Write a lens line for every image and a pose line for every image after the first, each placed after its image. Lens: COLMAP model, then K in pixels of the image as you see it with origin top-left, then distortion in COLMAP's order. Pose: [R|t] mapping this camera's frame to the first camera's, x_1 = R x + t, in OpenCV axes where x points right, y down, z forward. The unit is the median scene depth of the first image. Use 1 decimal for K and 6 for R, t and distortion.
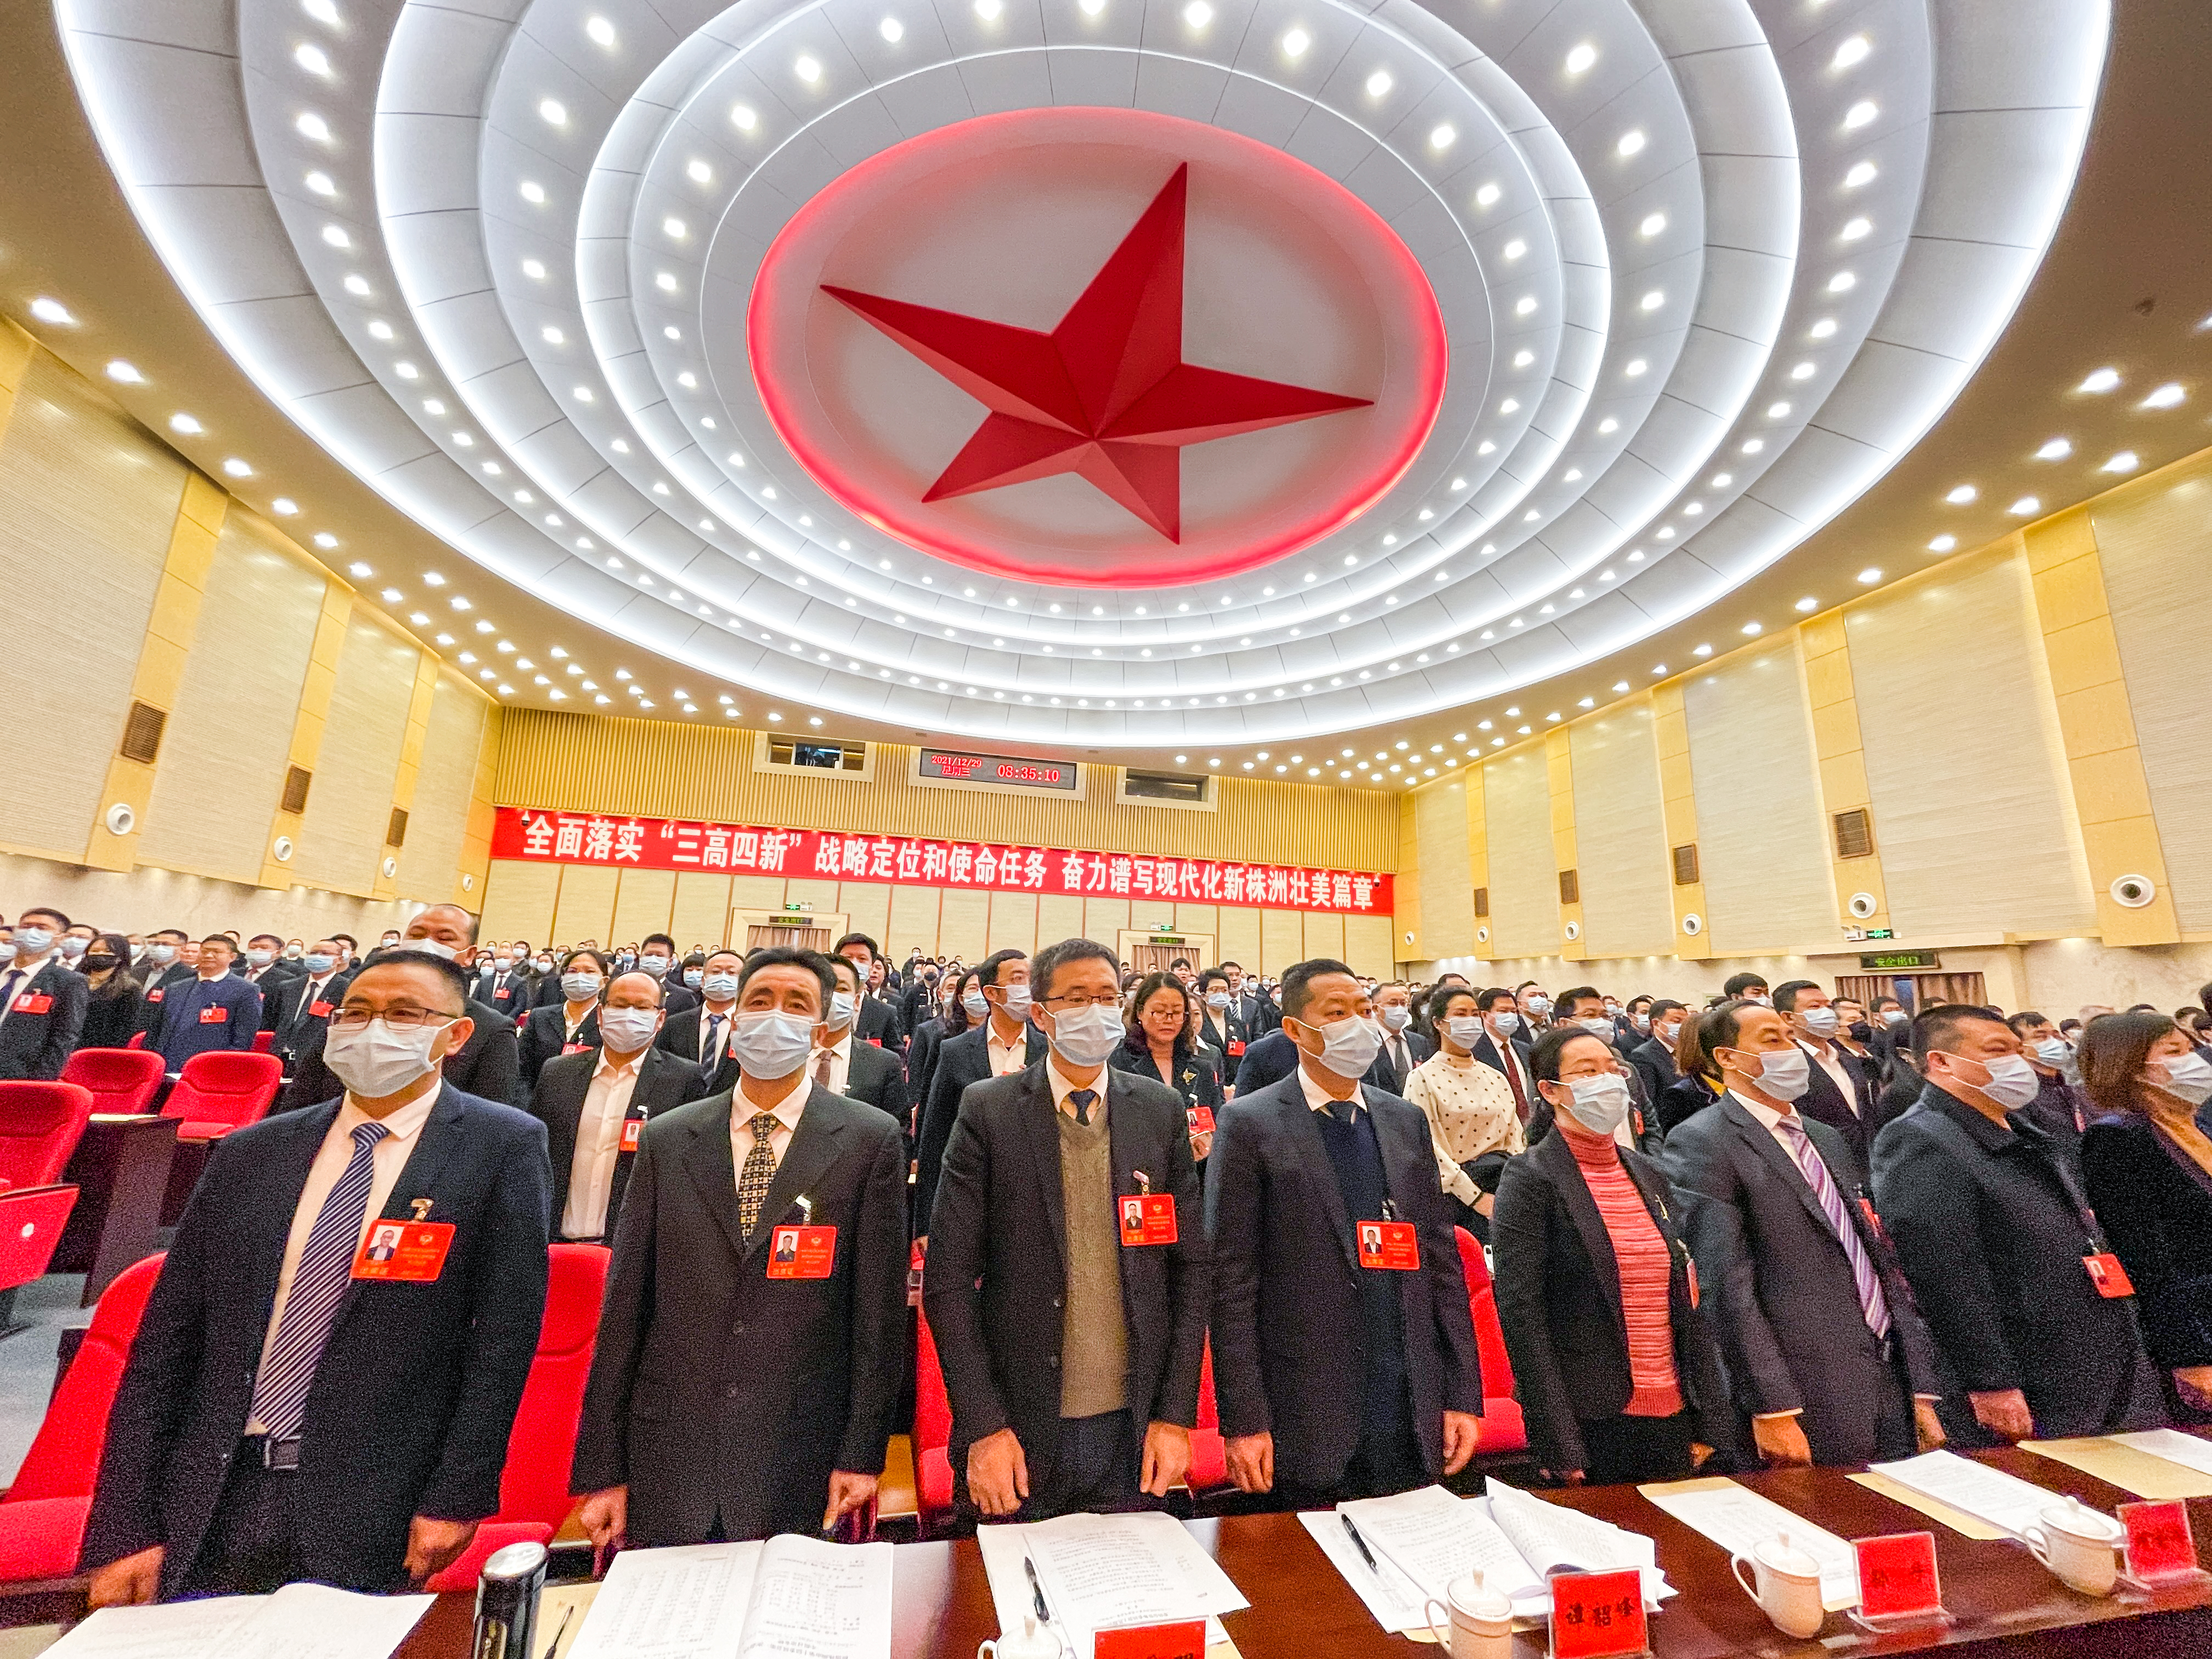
lens RADIAL K [[890.0, 0, 1108.8], [0, 890.0, 827.1], [0, 0, 1]] dist [0.006840, -0.000704]
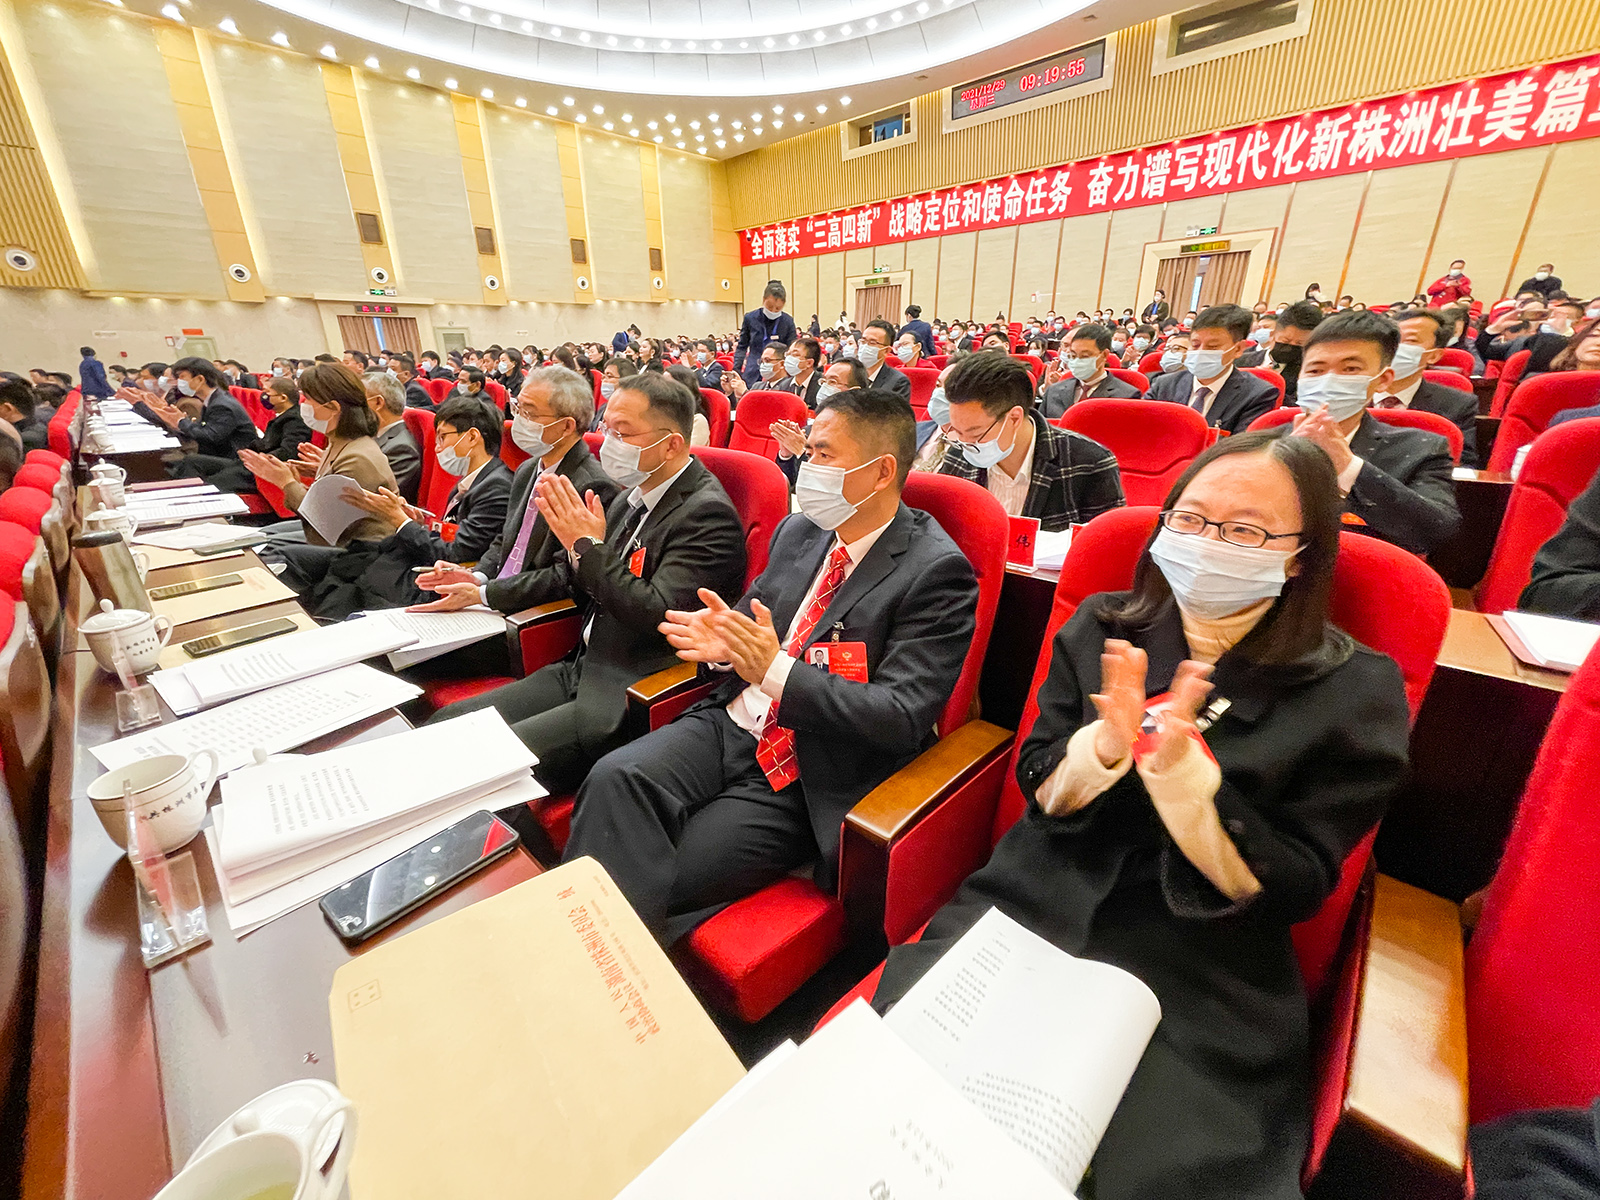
lens RADIAL K [[643.8, 0, 799.5], [0, 643.8, 594.2], [0, 0, 1]] dist [0.006840, -0.000704]
pose [[0.537848, 0.258855, -0.802317, 0.467178], [0.209444, 0.880827, 0.424590, 0.078060], [0.816610, -0.396406, 0.419536, 0.289450]]
